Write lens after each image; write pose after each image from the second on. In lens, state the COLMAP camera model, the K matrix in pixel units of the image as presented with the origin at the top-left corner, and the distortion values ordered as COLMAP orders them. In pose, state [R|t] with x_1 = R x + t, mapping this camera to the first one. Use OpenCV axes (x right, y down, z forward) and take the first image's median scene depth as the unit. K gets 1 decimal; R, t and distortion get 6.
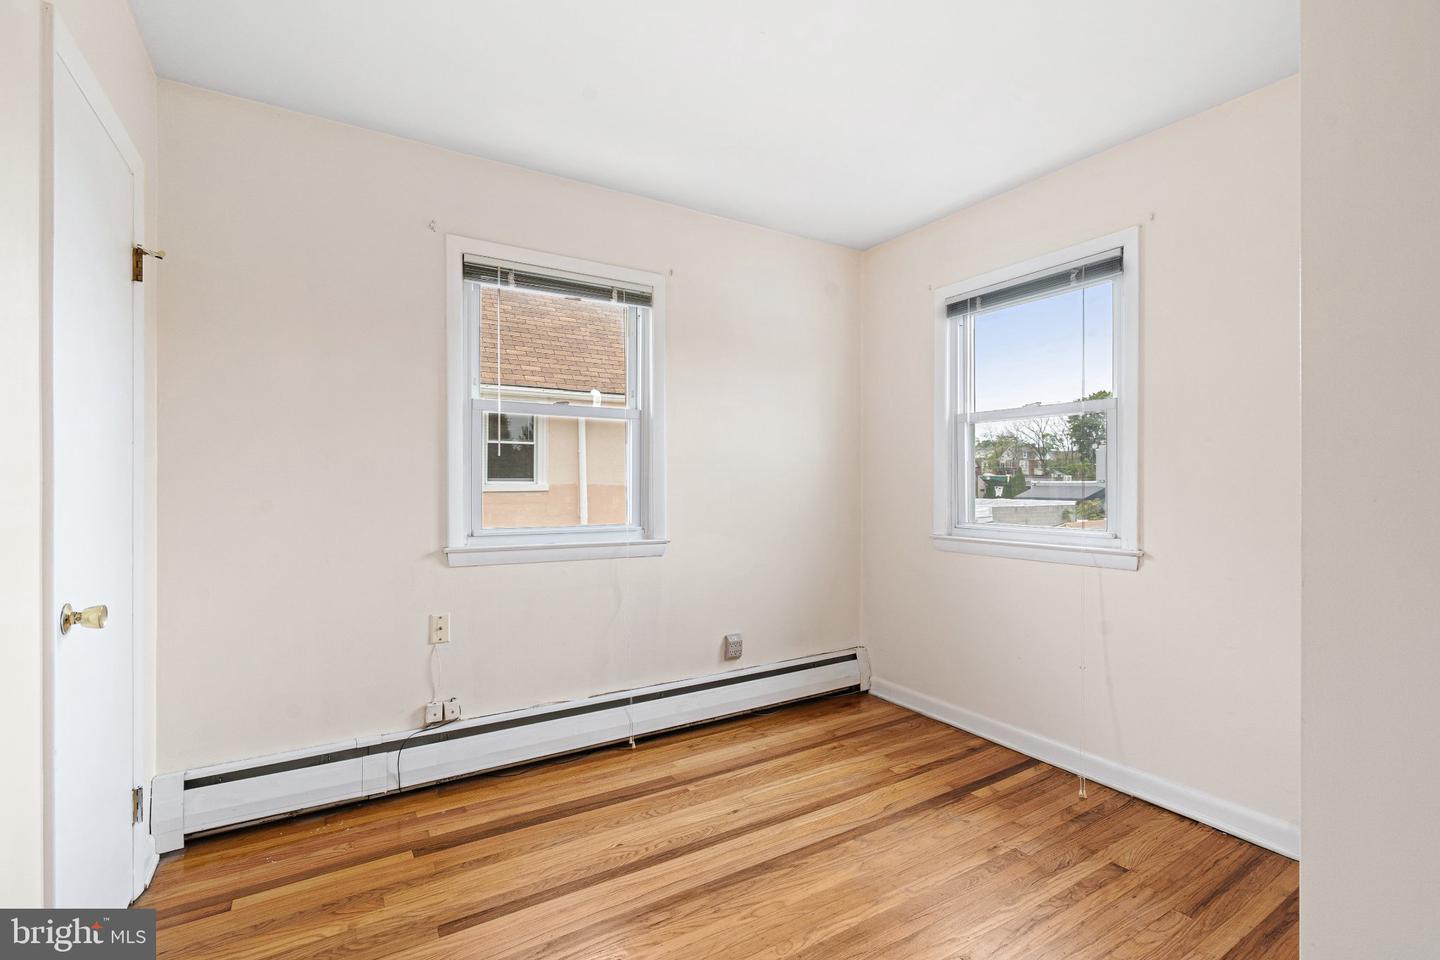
lens RADIAL K [[658.8, 0, 725.2], [0, 658.8, 479.6], [0, 0, 1]] dist [-0.003100, 0.000117]
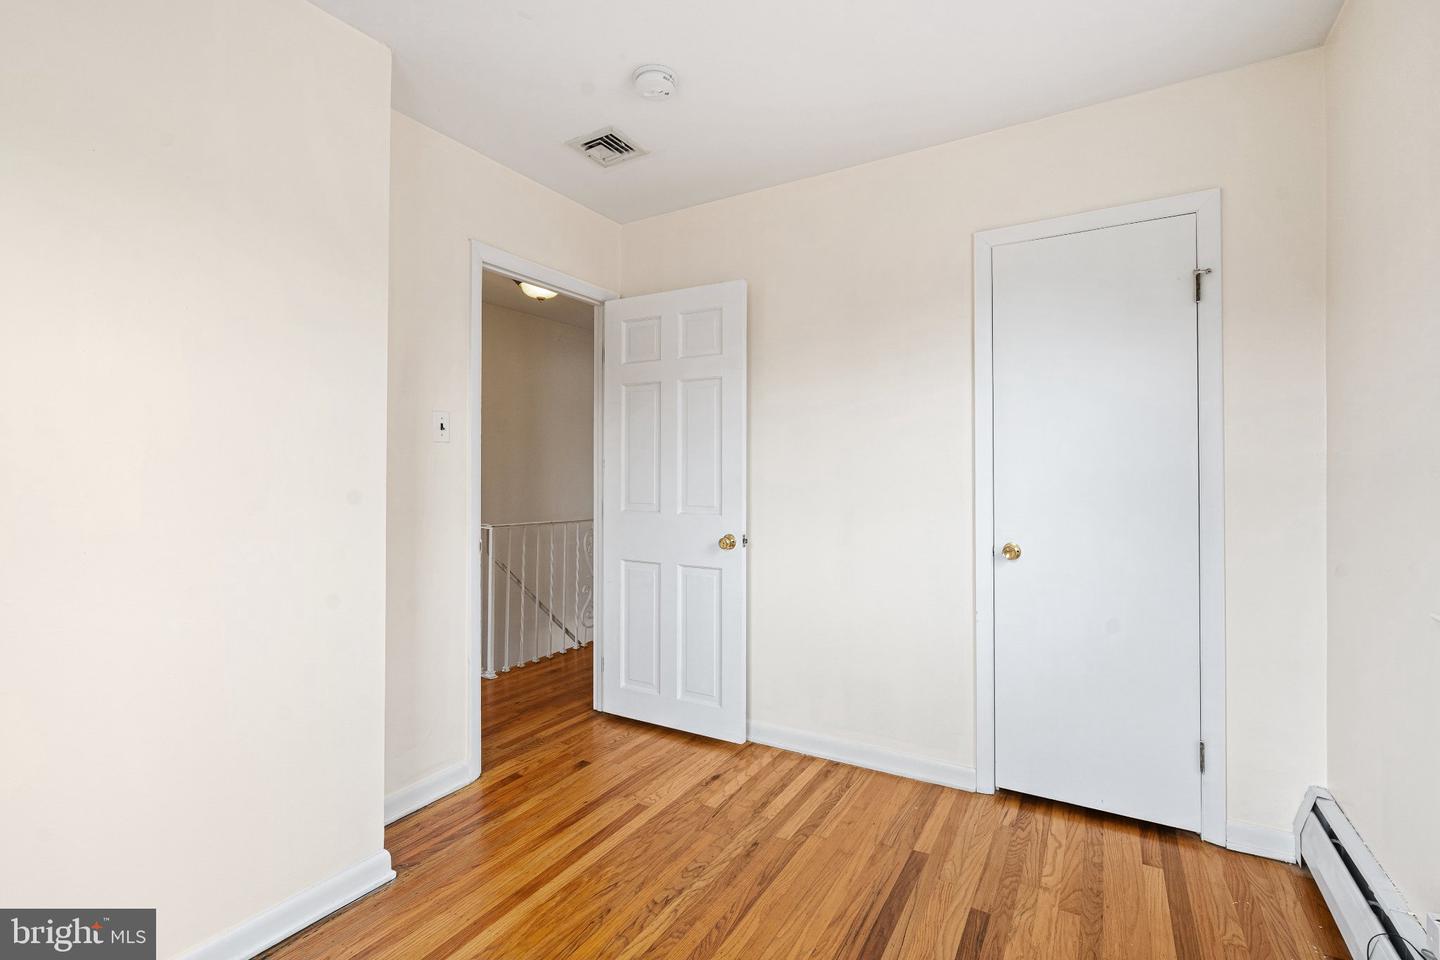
lens RADIAL K [[658.8, 0, 725.2], [0, 658.8, 479.6], [0, 0, 1]] dist [-0.003100, 0.000117]
pose [[-0.889034, -0.000646, -0.457841, 0.372911], [-0.001391, 0.999998, 0.001288, 0.009482], [0.457839, 0.001782, -0.889033, 1.638053]]
